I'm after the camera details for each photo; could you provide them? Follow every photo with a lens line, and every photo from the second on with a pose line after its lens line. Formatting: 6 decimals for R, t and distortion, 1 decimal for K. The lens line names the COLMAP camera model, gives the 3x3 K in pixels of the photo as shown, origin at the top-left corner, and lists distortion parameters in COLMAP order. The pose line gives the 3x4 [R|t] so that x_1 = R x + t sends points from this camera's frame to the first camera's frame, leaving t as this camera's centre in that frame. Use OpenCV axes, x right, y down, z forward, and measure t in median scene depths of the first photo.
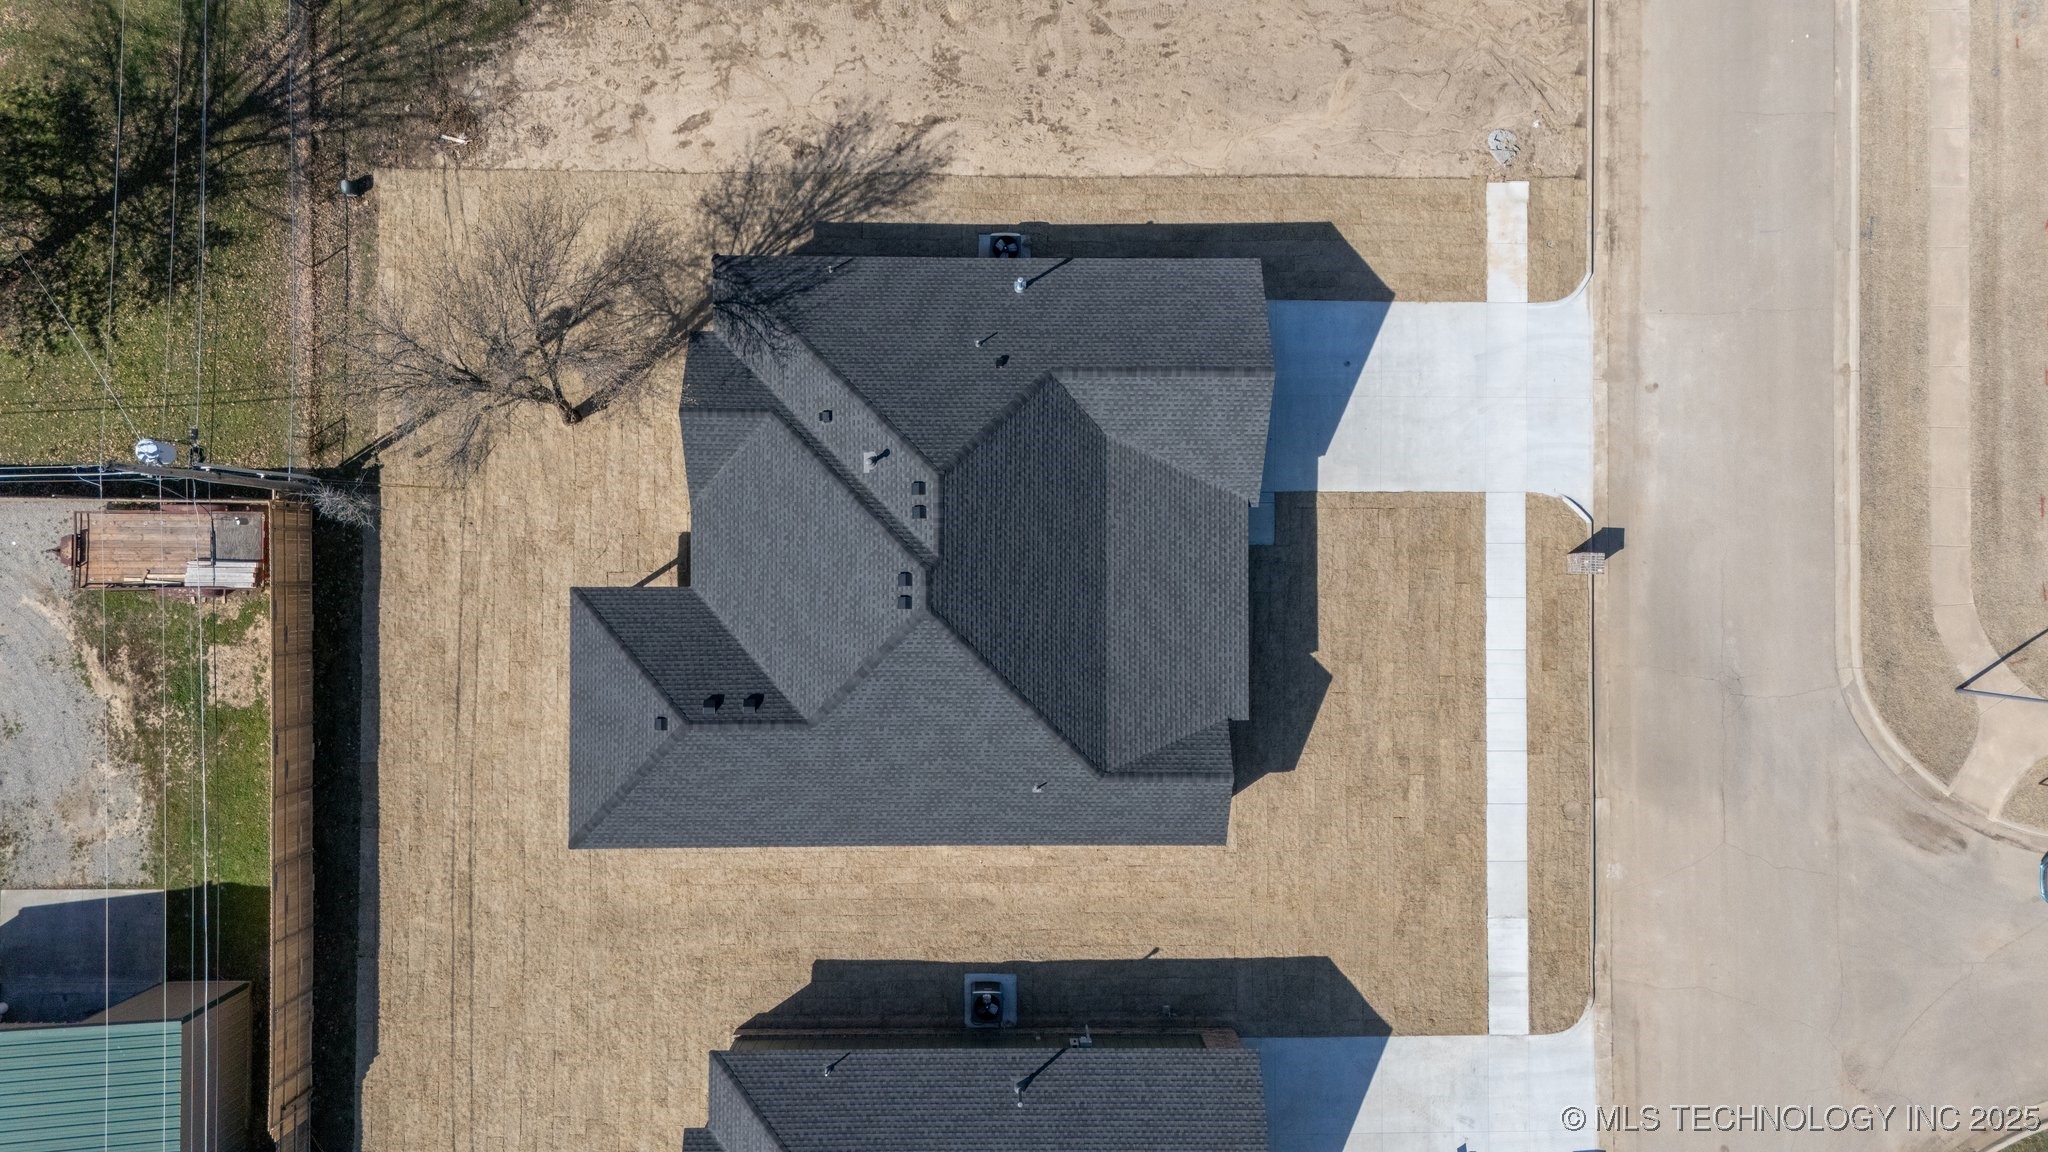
lens RADIAL K [[1552.0, 0, 1021.6], [0, 1552.0, 576.5], [0, 0, 1]] dist [0.037499, -0.006472]
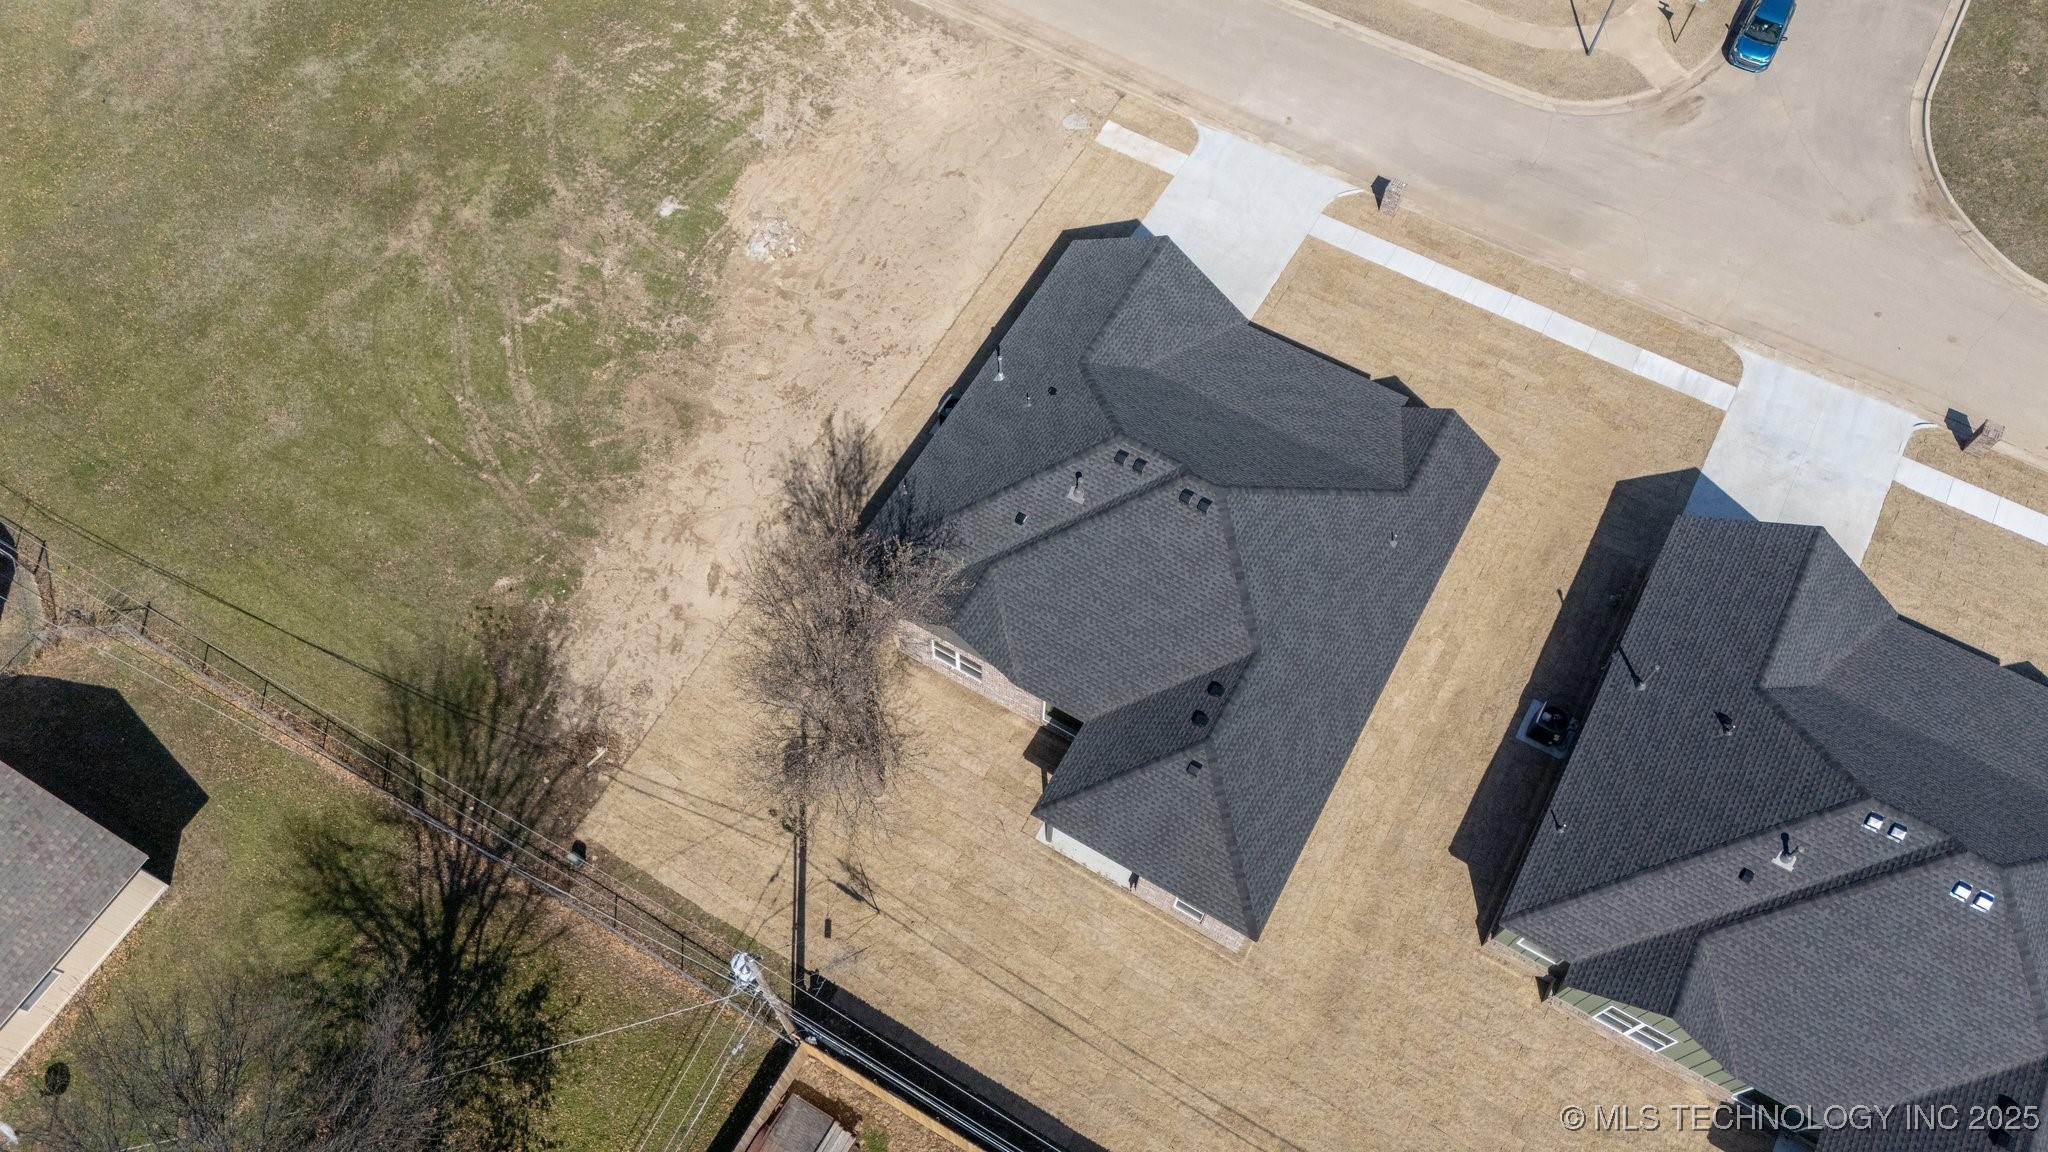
lens RADIAL K [[1552.0, 0, 1021.7], [0, 1552.0, 580.6], [0, 0, 1]] dist [0.037499, -0.006472]
pose [[0.496384, -0.771240, 0.398488, -0.547969], [0.868101, 0.442025, -0.225865, 0.156348], [-0.001946, 0.458043, 0.888928, 0.004145]]
